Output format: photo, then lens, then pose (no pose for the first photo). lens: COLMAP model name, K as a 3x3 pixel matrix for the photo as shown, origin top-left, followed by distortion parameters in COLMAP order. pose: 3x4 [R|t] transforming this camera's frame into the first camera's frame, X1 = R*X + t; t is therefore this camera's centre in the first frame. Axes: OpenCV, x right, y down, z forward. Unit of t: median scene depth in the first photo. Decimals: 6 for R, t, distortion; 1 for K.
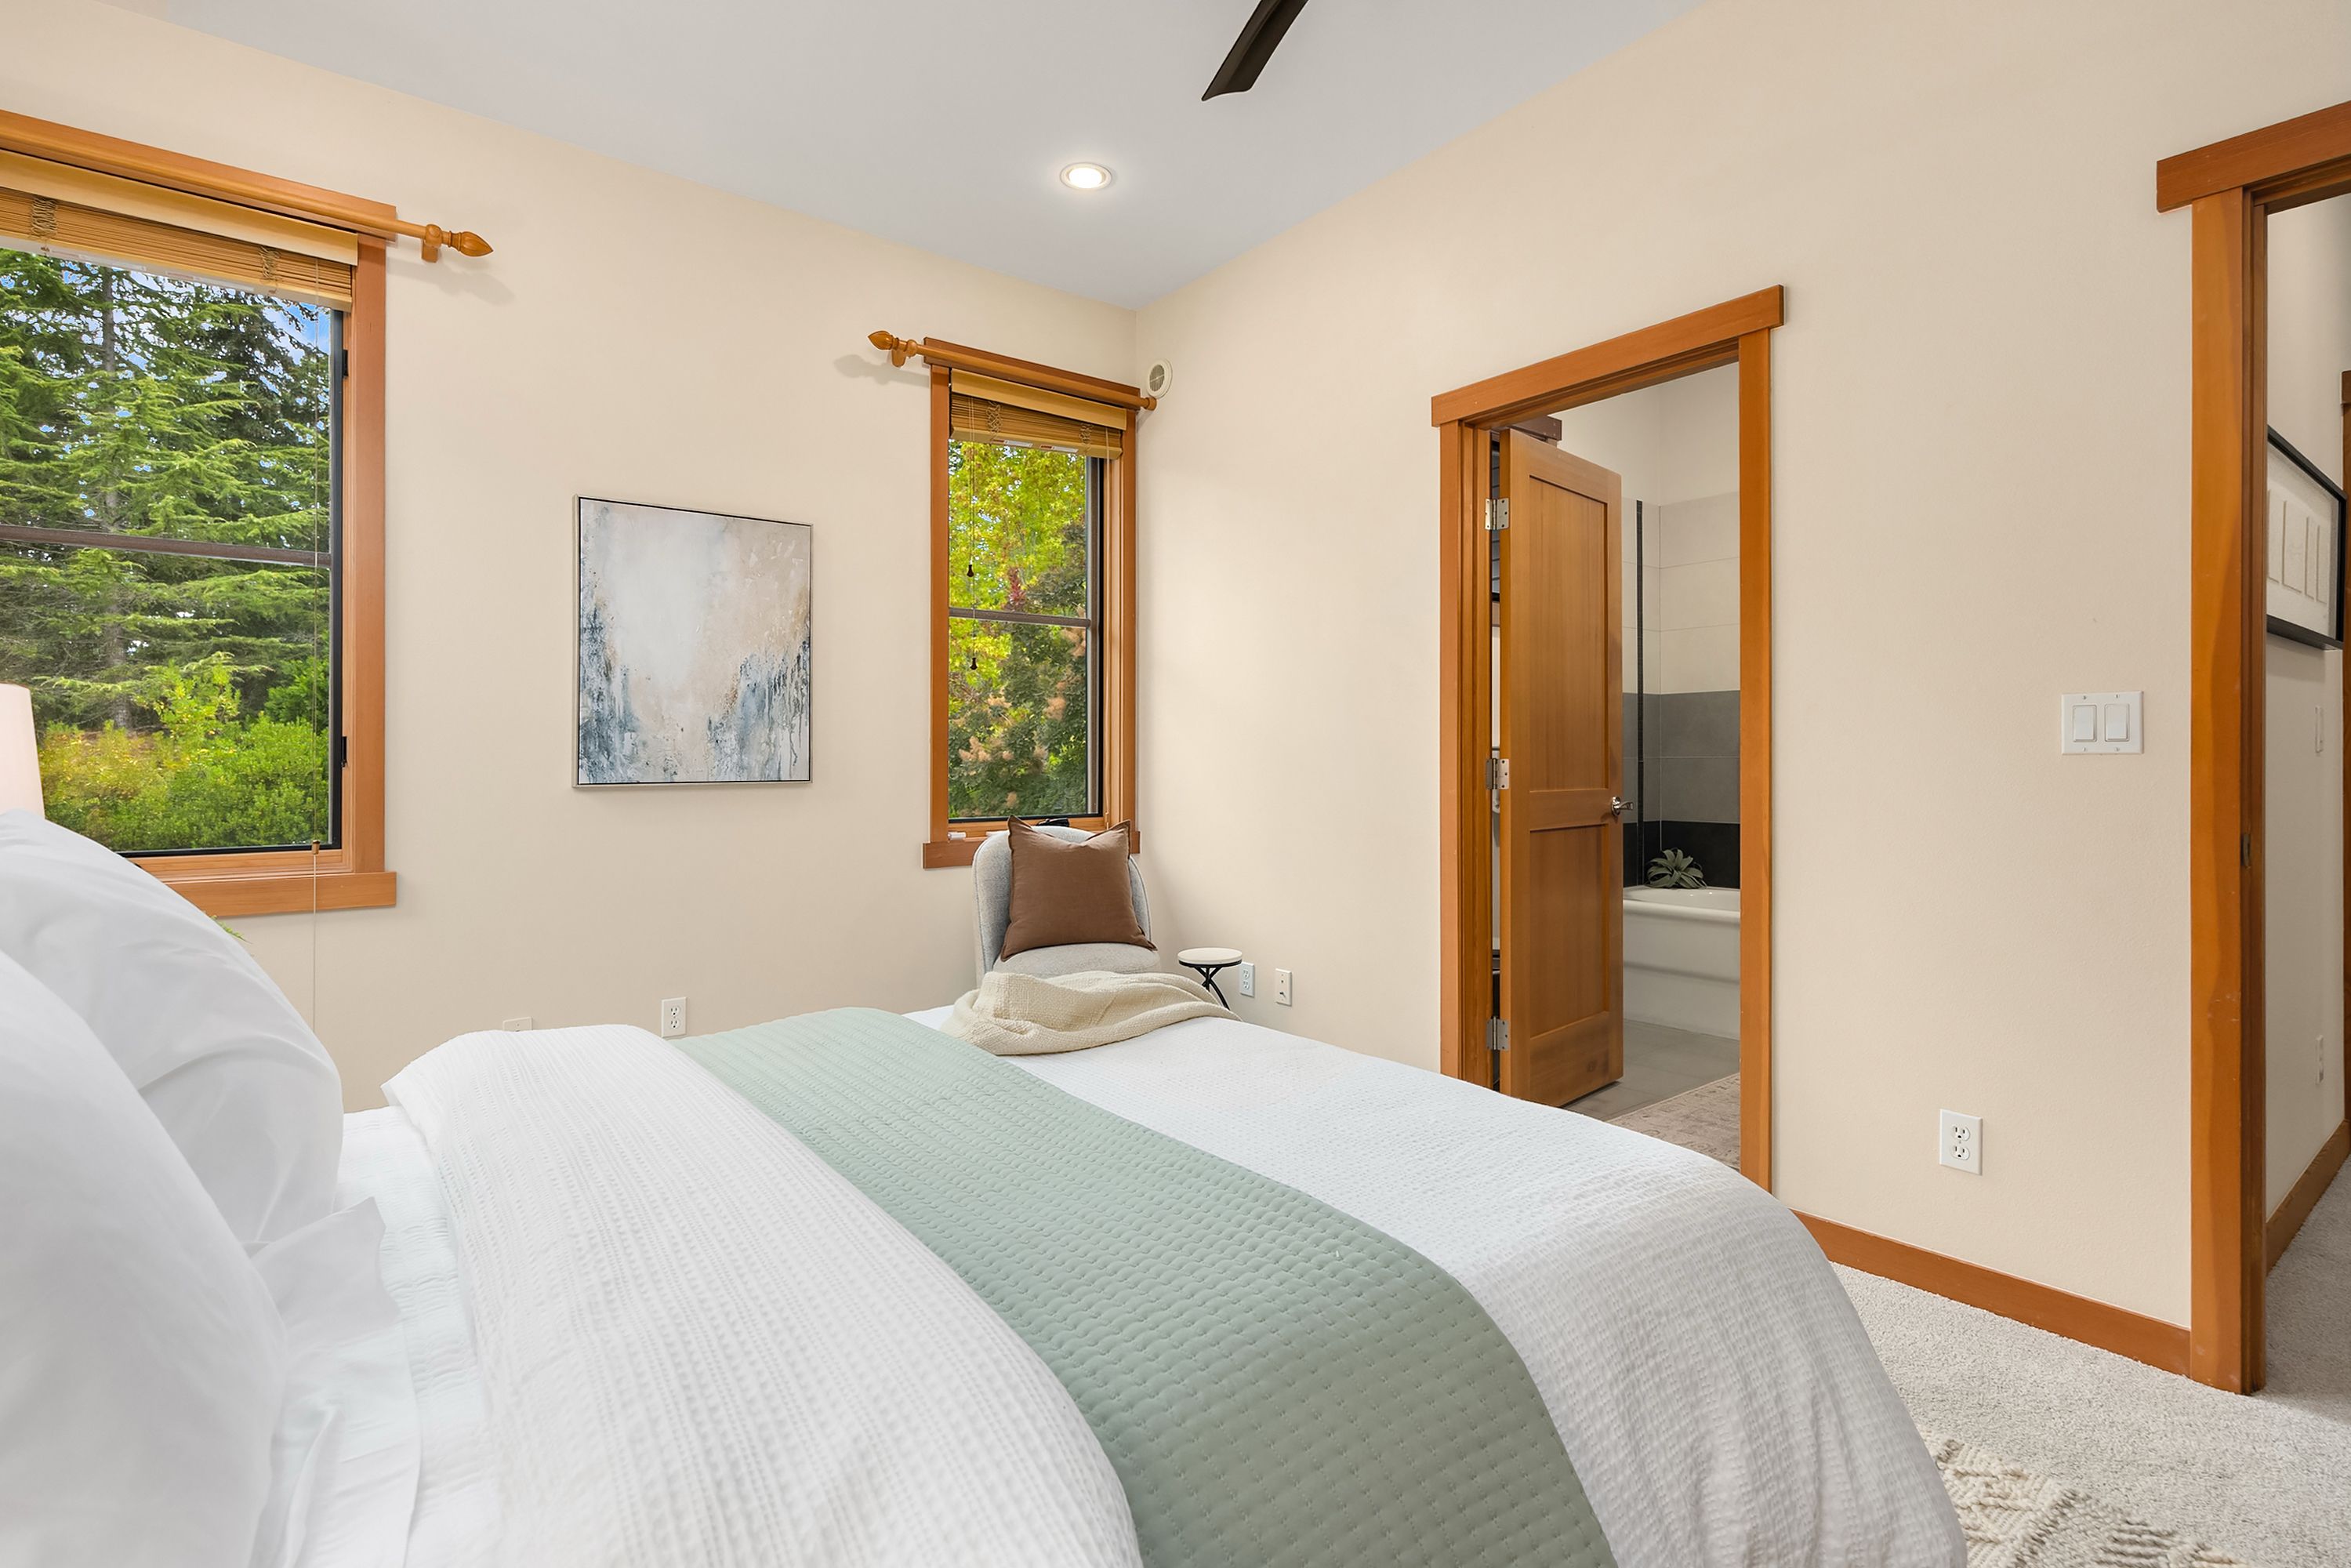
lens RADIAL K [[1106.9, 0, 1162.1], [0, 1106.9, 778.2], [0, 0, 1]] dist [-0.003019, -0.000095]
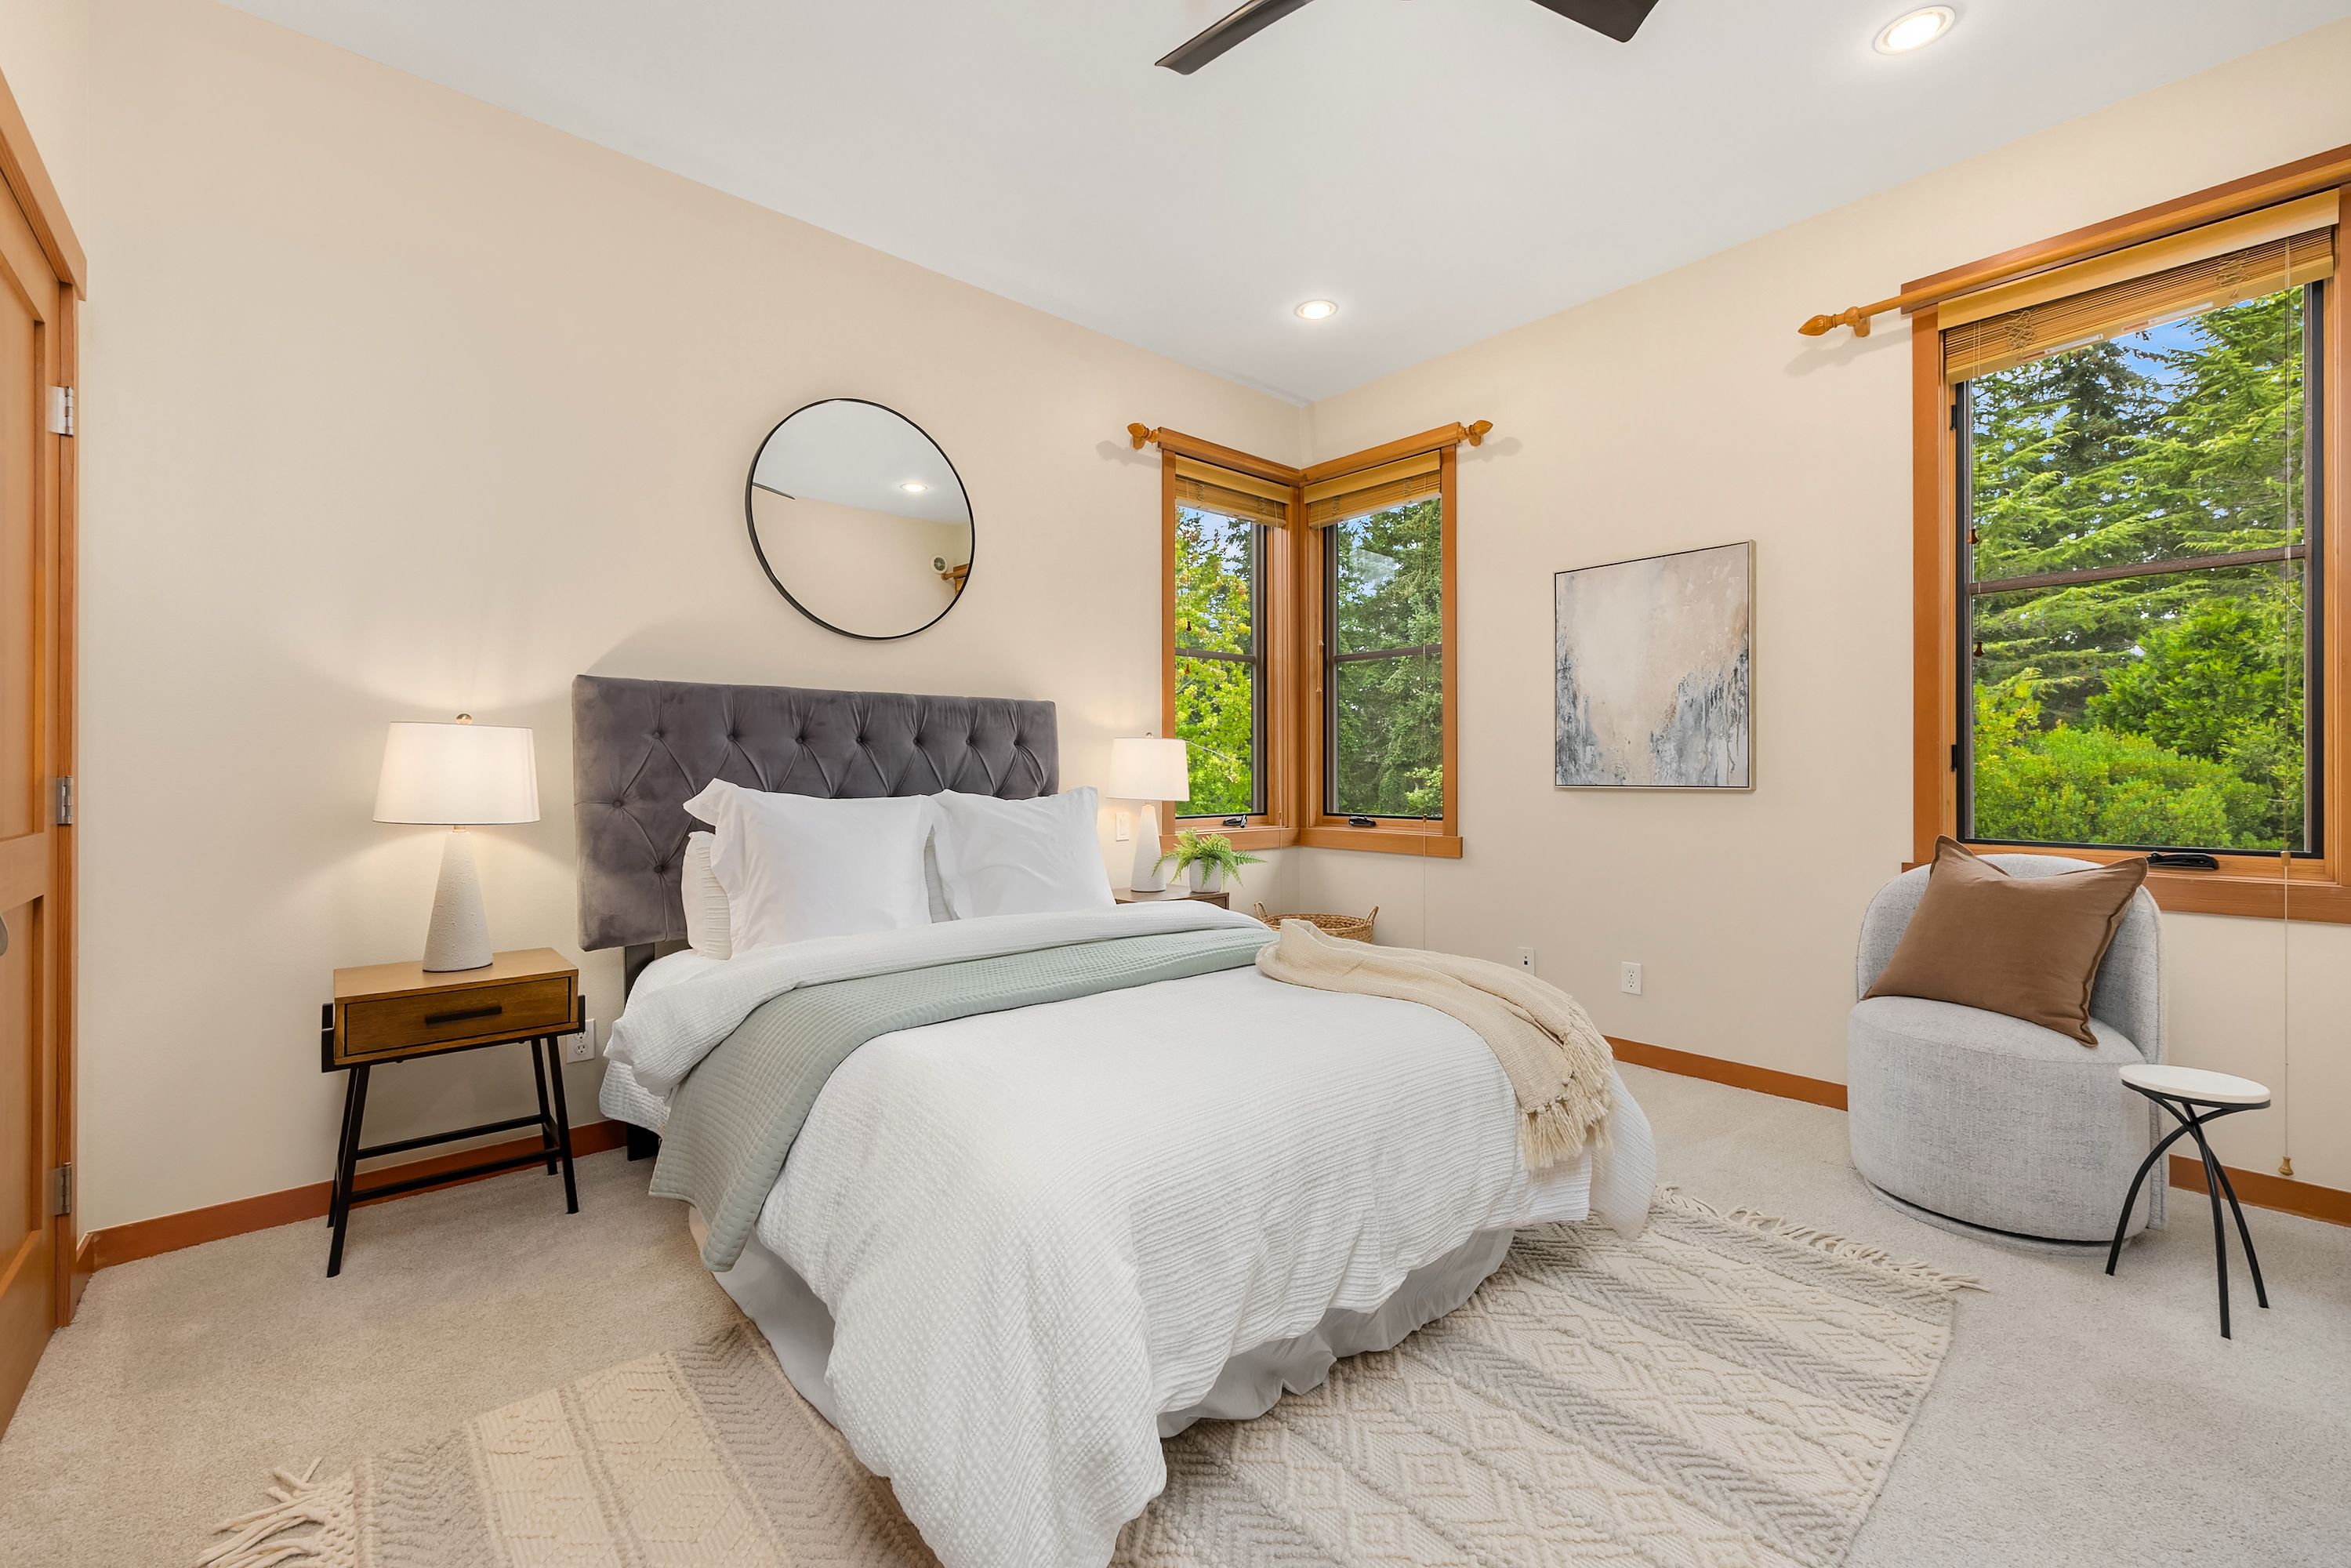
lens RADIAL K [[974.7, 0, 1165.9], [0, 974.7, 776.8], [0, 0, 1]] dist [0.003293, 0.000389]
pose [[0.062512, 0.011930, -0.997973, 0.565565], [-0.015172, 0.999824, 0.011002, -0.009871], [0.997929, 0.014454, 0.062682, 0.402853]]
